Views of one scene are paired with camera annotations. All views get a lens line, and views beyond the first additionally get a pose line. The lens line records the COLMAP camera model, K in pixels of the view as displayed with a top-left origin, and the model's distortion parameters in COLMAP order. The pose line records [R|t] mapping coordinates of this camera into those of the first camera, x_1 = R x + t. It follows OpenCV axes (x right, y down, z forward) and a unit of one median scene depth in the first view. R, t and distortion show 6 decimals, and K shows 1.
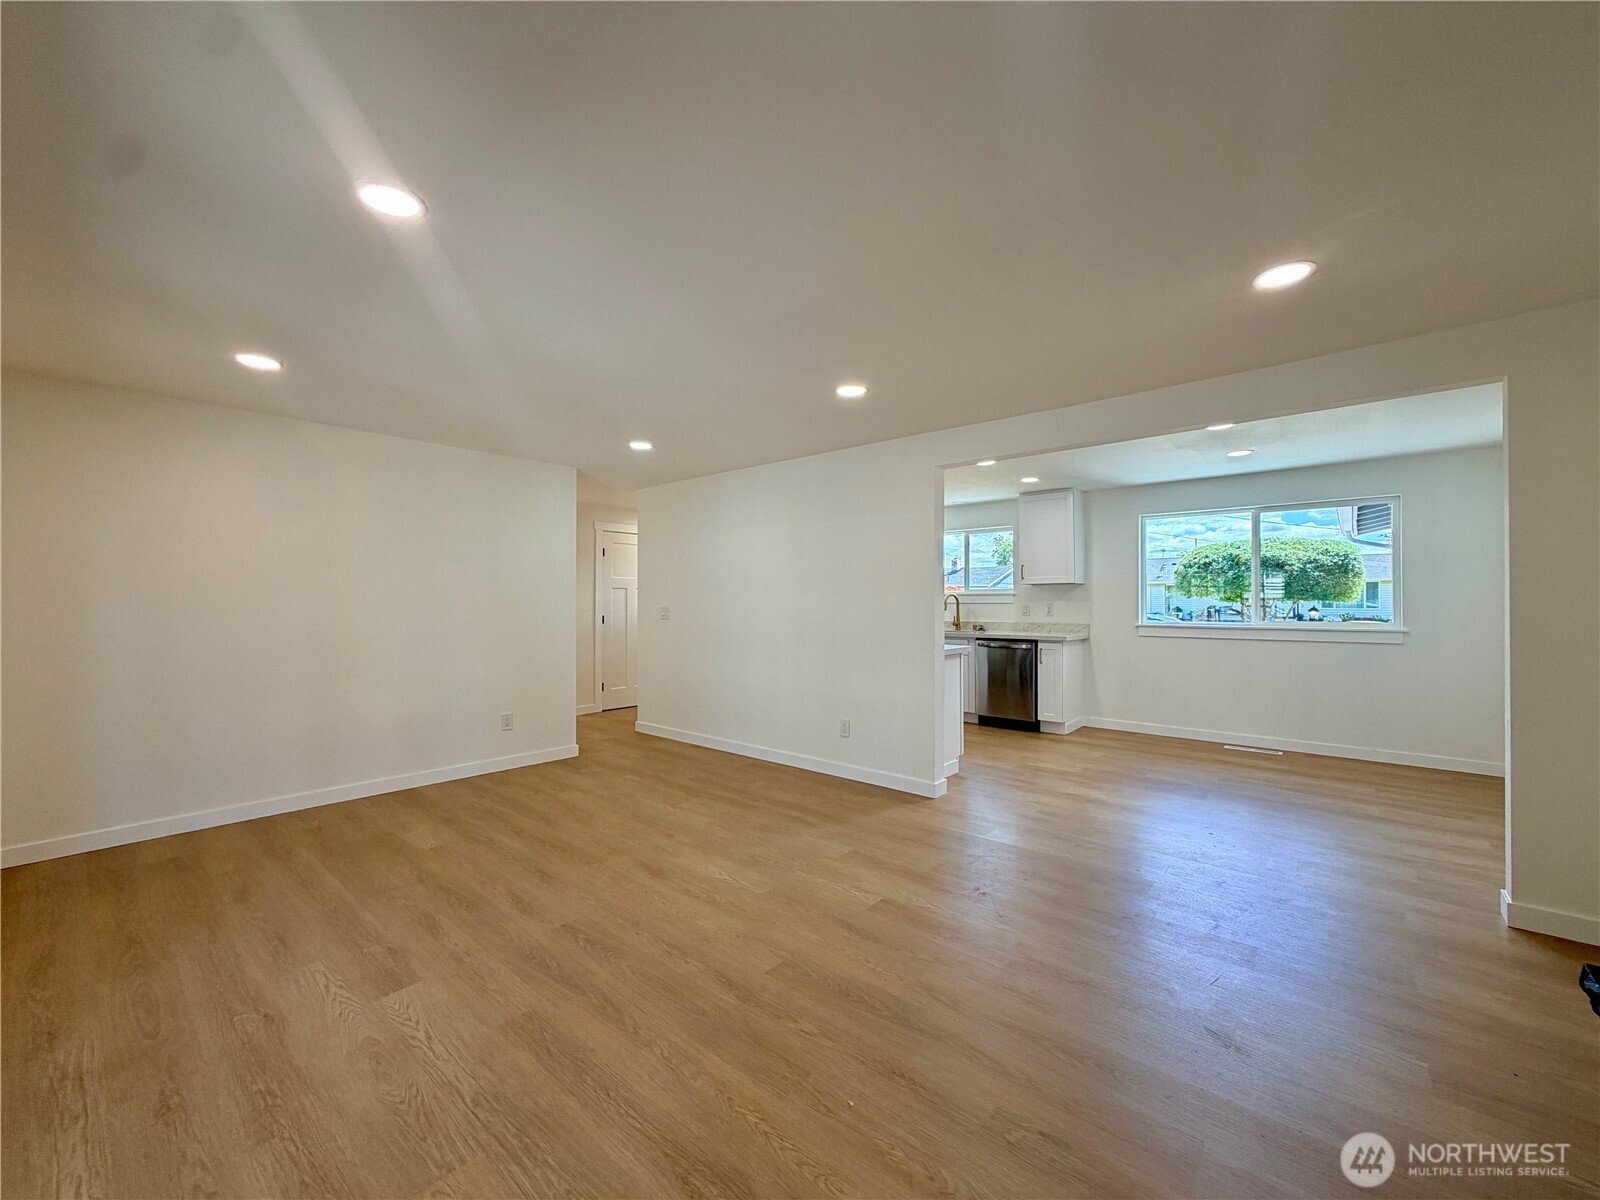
lens RADIAL K [[641.1, 0, 793.6], [0, 641.1, 595.7], [0, 0, 1]] dist [-0.001945, 0.000348]
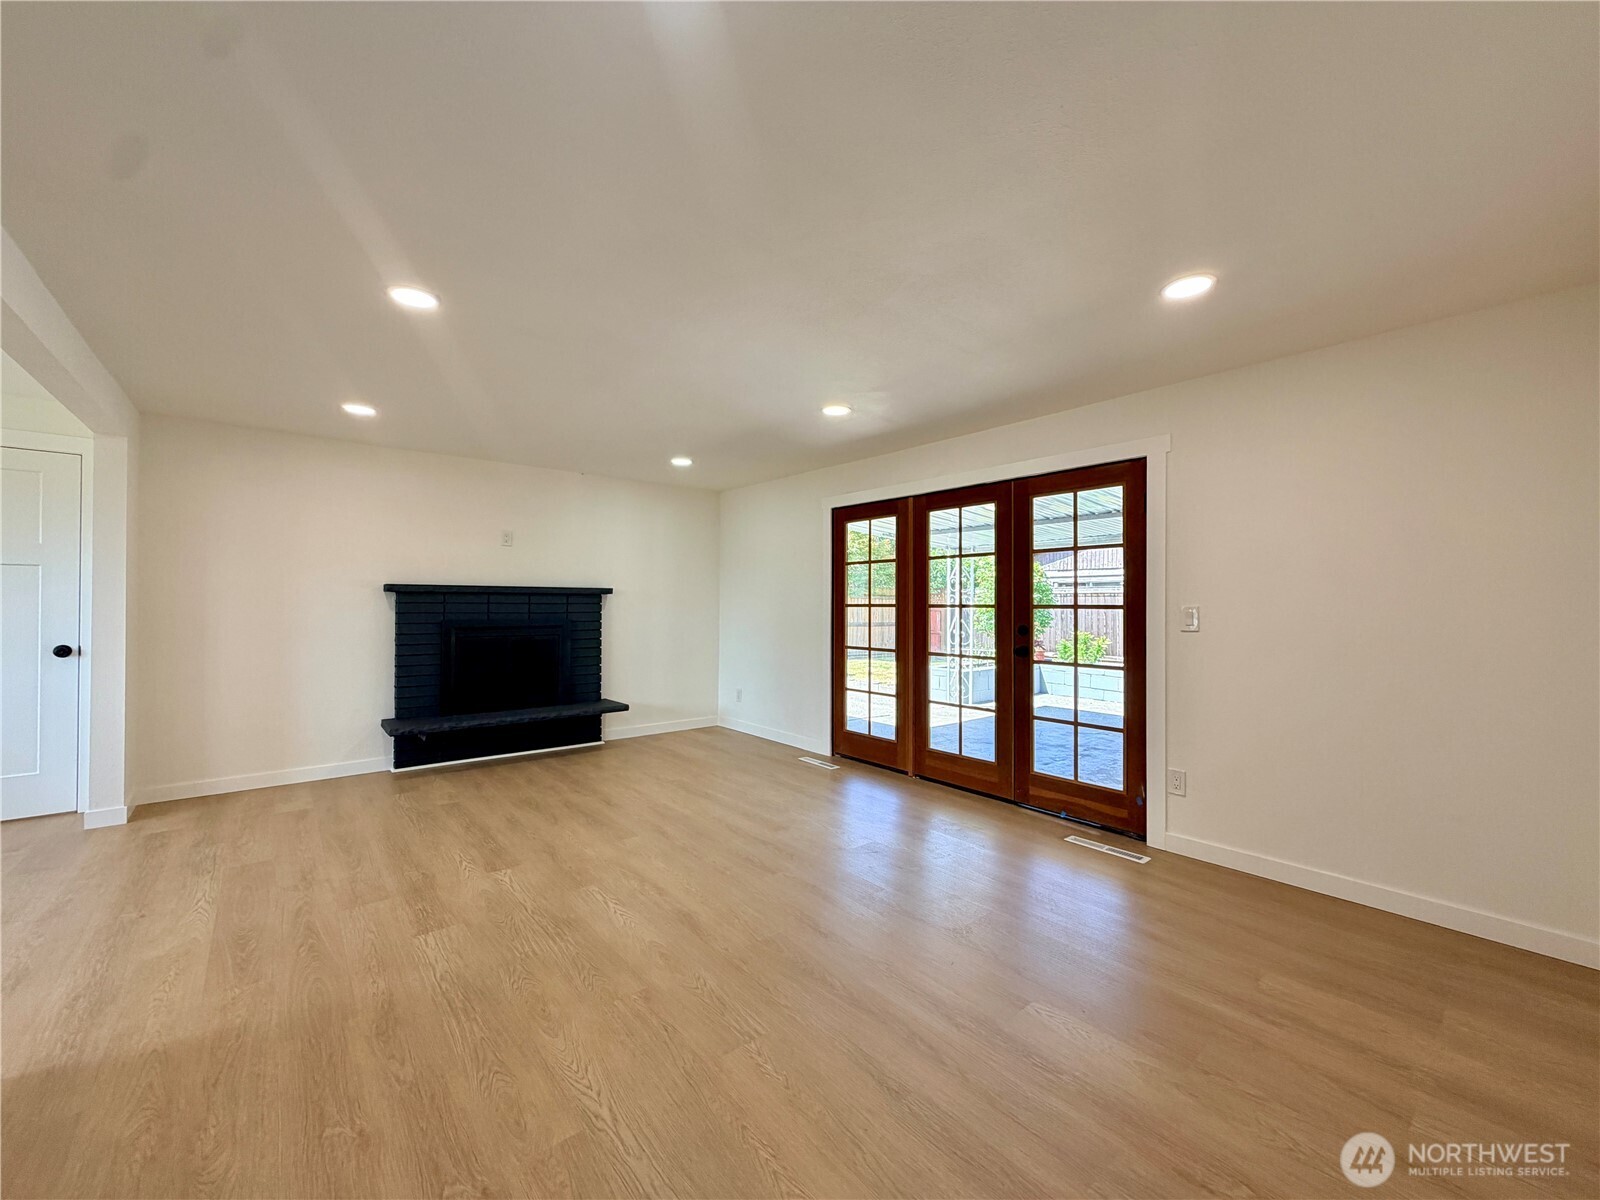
lens RADIAL K [[641.1, 0, 798.0], [0, 641.1, 596.5], [0, 0, 1]] dist [-0.001945, 0.000348]
pose [[-0.987394, -0.003022, 0.158255, -0.242524], [-0.006048, 0.999808, -0.018645, 0.009977], [-0.158168, -0.019367, -0.987222, 0.895763]]
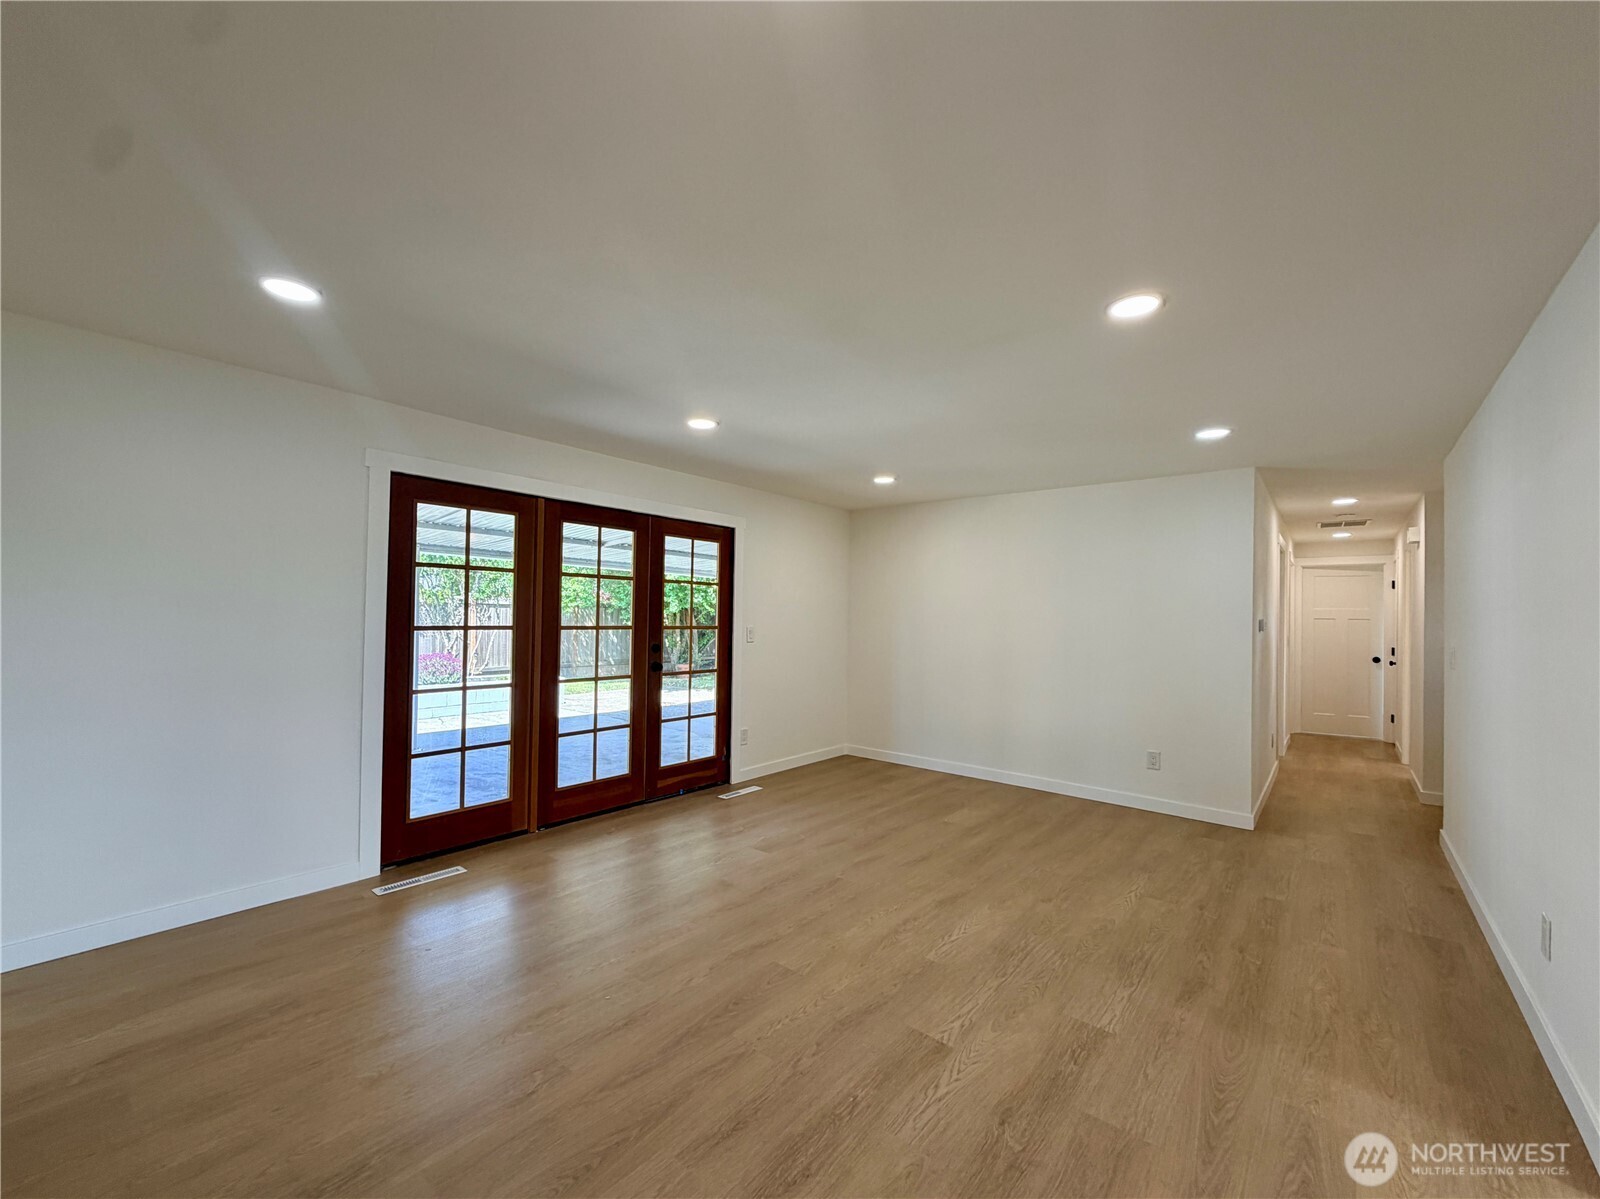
lens RADIAL K [[641.1, 0, 794.9], [0, 641.1, 603.1], [0, 0, 1]] dist [-0.001945, 0.000348]
pose [[0.022072, -0.022594, -0.999501, 0.394438], [-0.009856, 0.999691, -0.022816, -0.006873], [0.999708, 0.010354, 0.021842, 0.359983]]
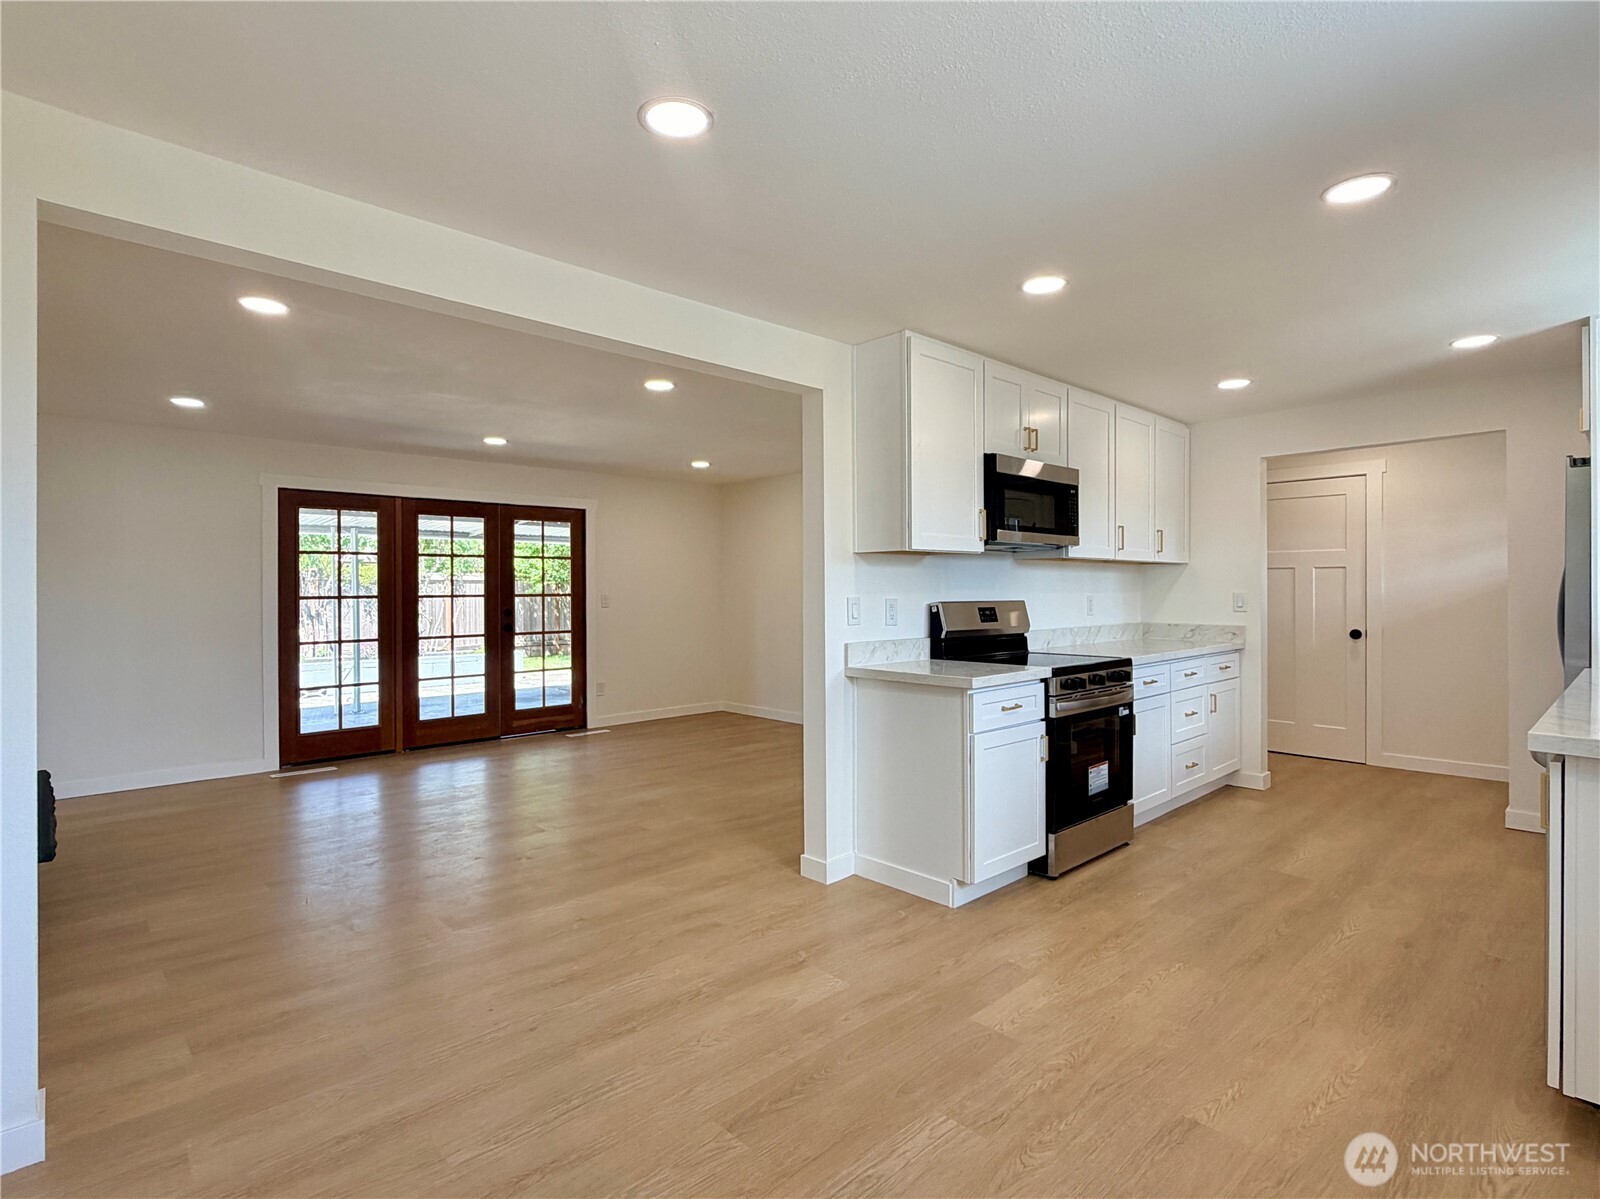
lens RADIAL K [[798.3, 0, 795.5], [0, 798.3, 593.8], [0, 0, 1]] dist [-0.000613, -0.000723]
pose [[-0.094904, 0.006042, -0.995468, 0.741107], [0.013047, 0.999903, 0.004825, 0.002978], [0.995401, -0.012530, -0.094973, 0.735810]]
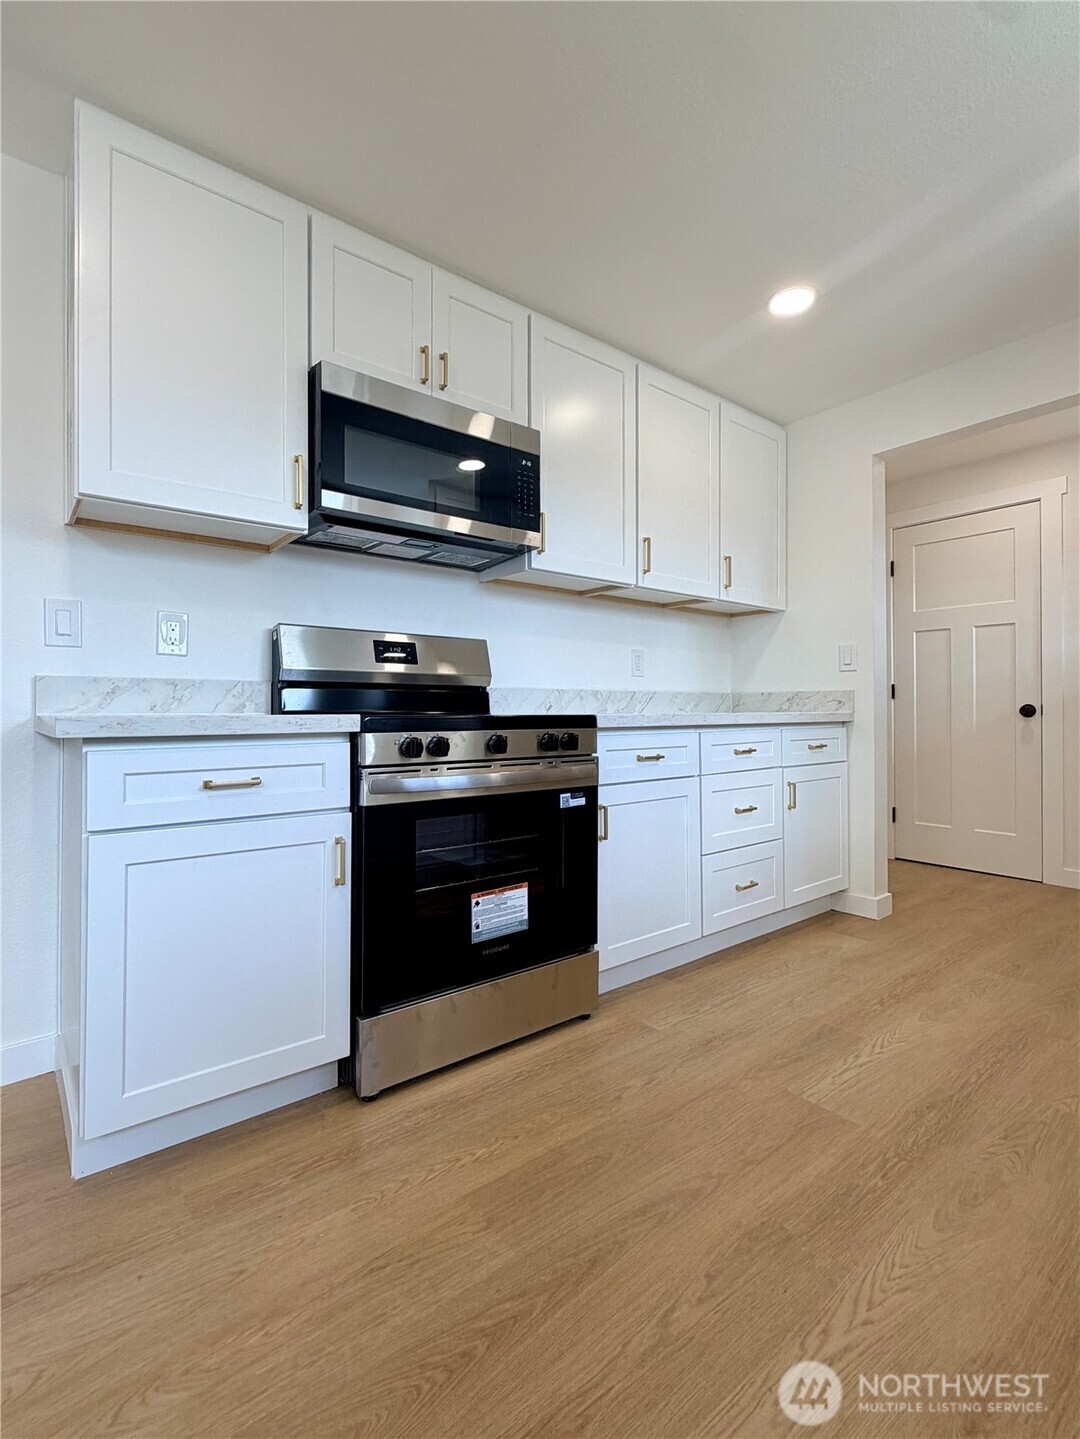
lens RADIAL K [[673.0, 0, 540.5], [0, 673.0, 707.4], [0, 0, 1]] dist [-0.001974, -0.000302]
pose [[-0.168774, -0.005679, -0.985638, 0.398905], [0.012382, 0.999892, -0.007881, 0.062029], [0.985577, -0.013535, -0.168685, 0.982297]]
